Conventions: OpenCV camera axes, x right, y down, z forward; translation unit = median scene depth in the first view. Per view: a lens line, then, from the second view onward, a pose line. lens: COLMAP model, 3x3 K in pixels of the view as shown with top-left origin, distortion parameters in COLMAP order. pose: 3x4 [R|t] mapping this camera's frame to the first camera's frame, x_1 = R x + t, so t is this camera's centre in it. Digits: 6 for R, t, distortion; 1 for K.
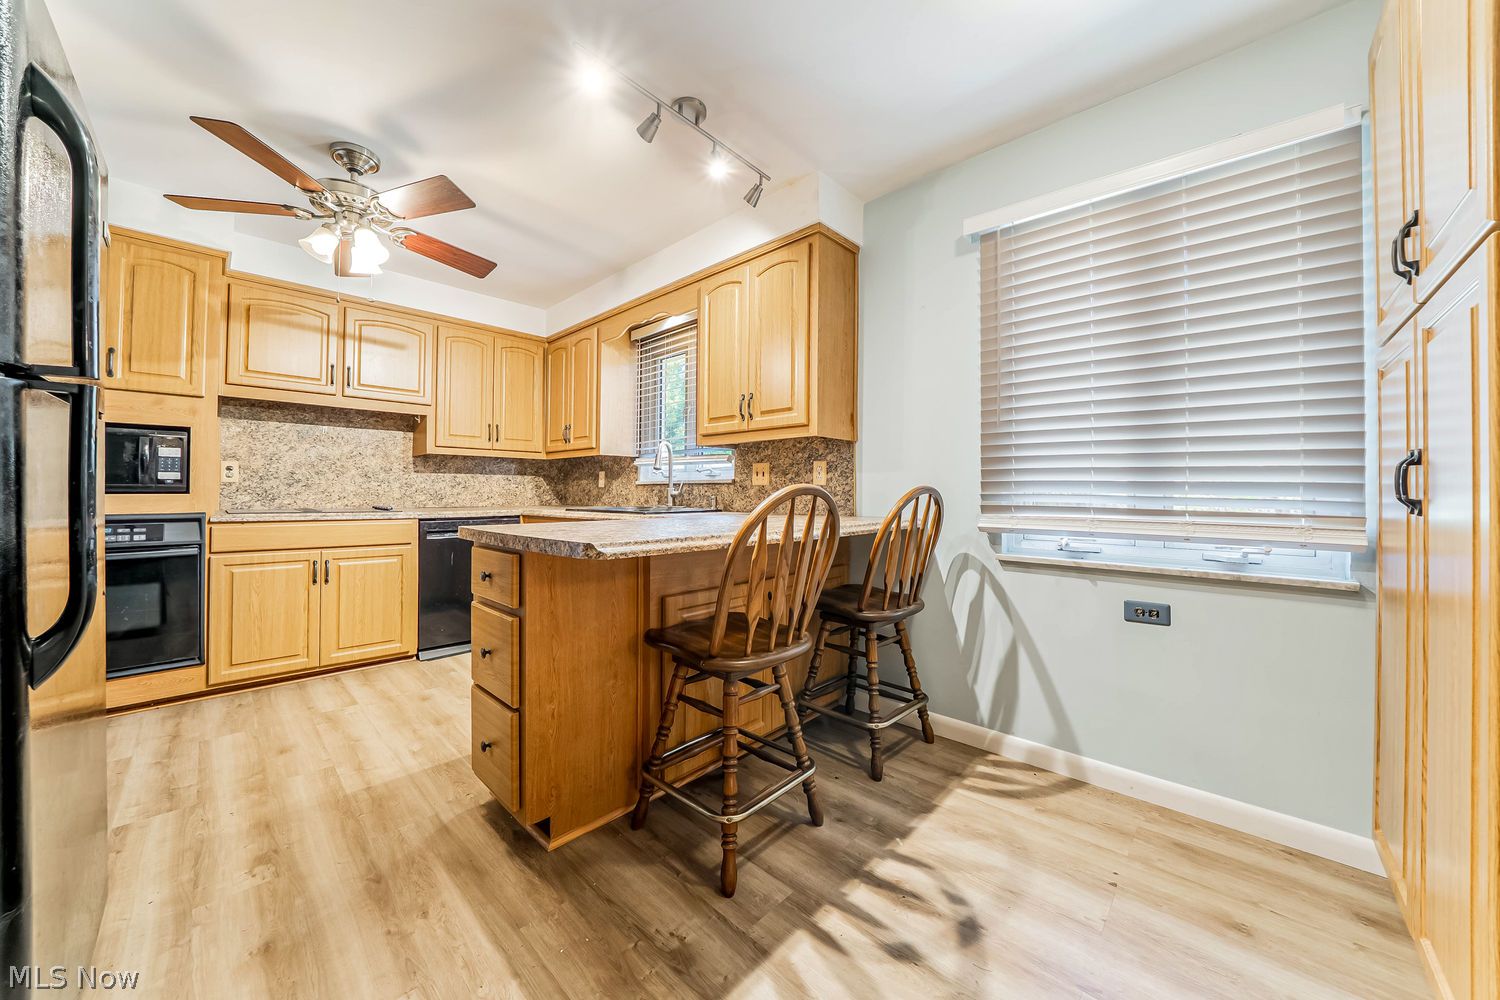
lens RADIAL K [[524.9, 0, 743.4], [0, 524.9, 485.4], [0, 0, 1]] dist [-0.024322, 0.000815]
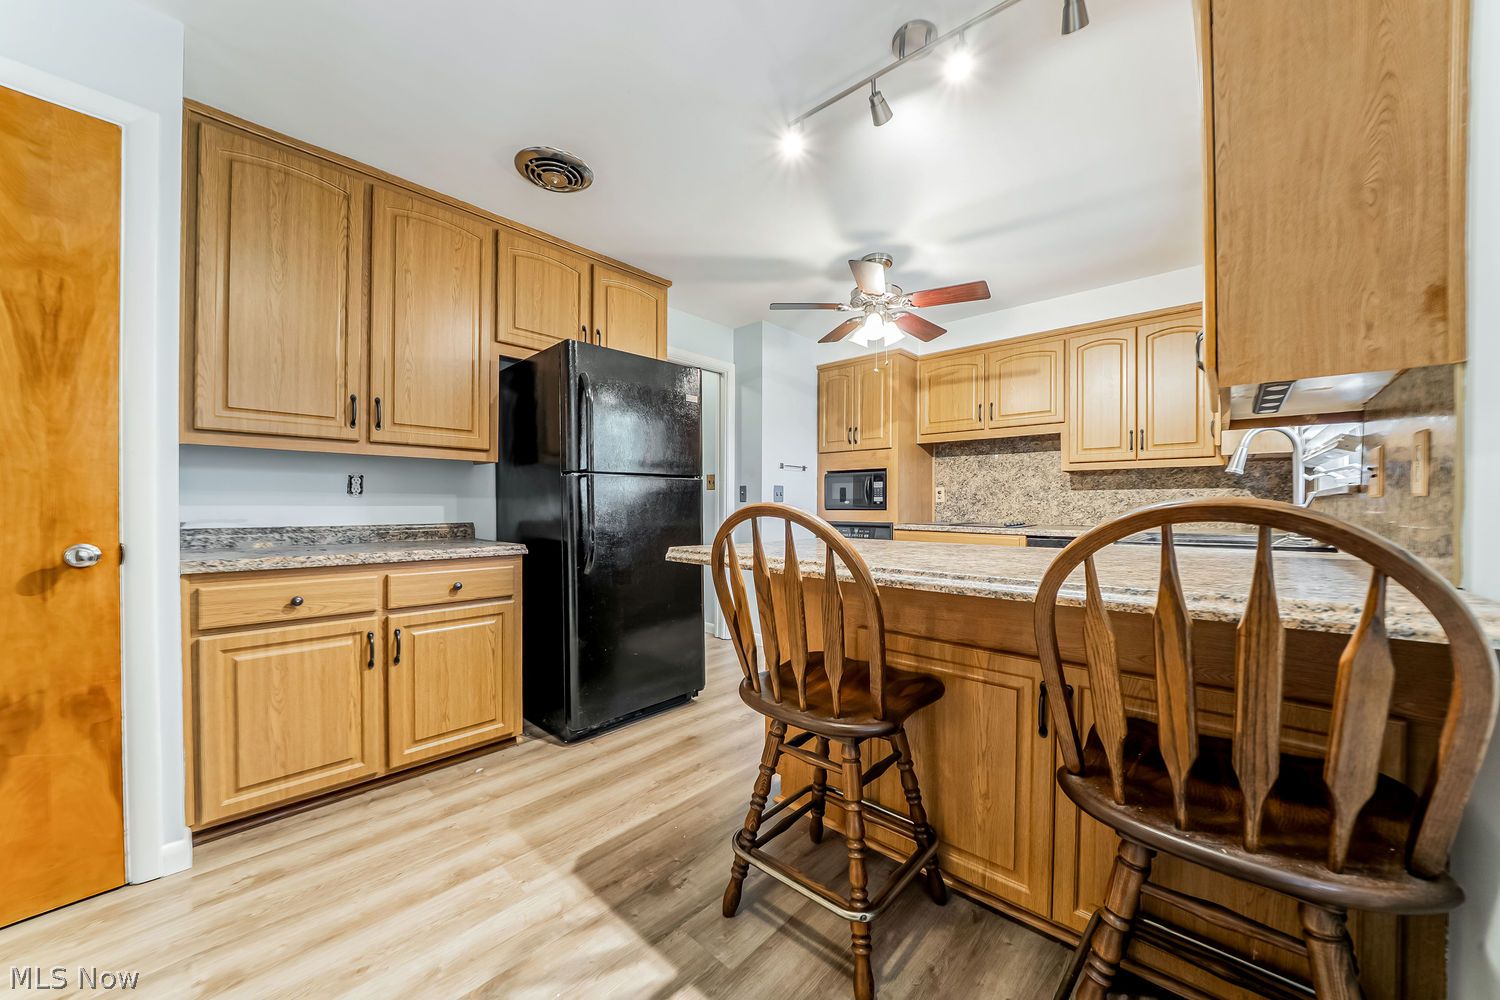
lens RADIAL K [[524.9, 0, 762.9], [0, 524.9, 511.8], [0, 0, 1]] dist [-0.024322, 0.000815]
pose [[0.043193, 0.009381, -0.999023, 0.463939], [0.012024, 0.999879, 0.009908, -0.000556], [0.998994, -0.012440, 0.043075, 0.493174]]
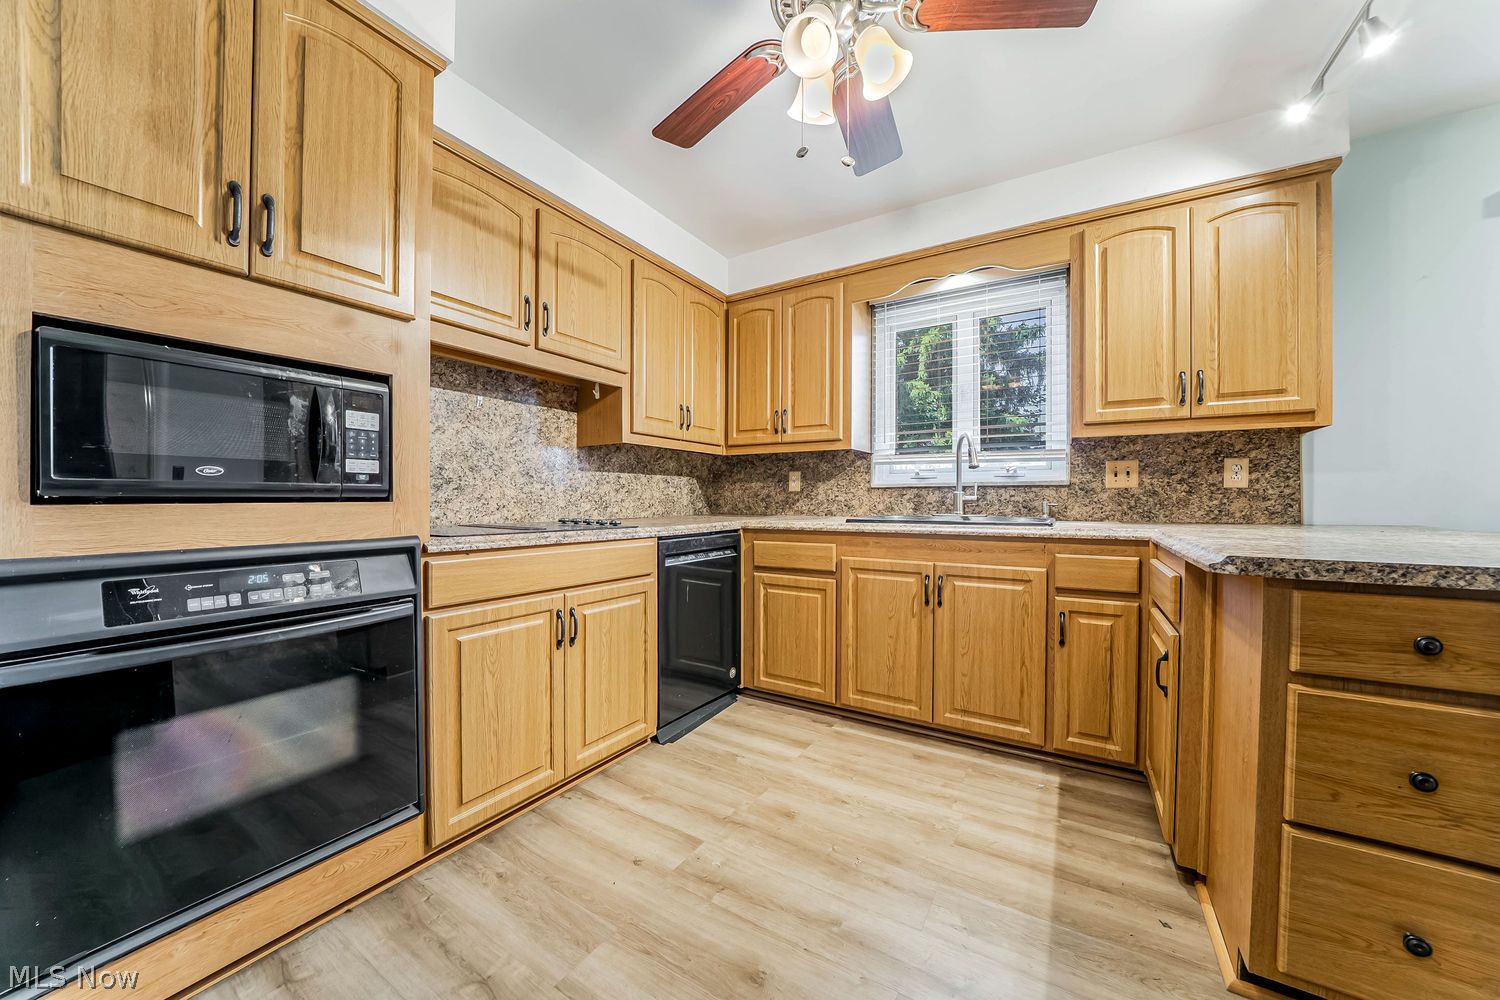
lens RADIAL K [[524.9, 0, 751.1], [0, 524.9, 503.6], [0, 0, 1]] dist [-0.024322, 0.000815]
pose [[0.978620, -0.005125, 0.205613, -0.748397], [0.000600, 0.999756, 0.022065, 0.006225], [-0.205676, -0.021470, 0.978385, 0.356453]]
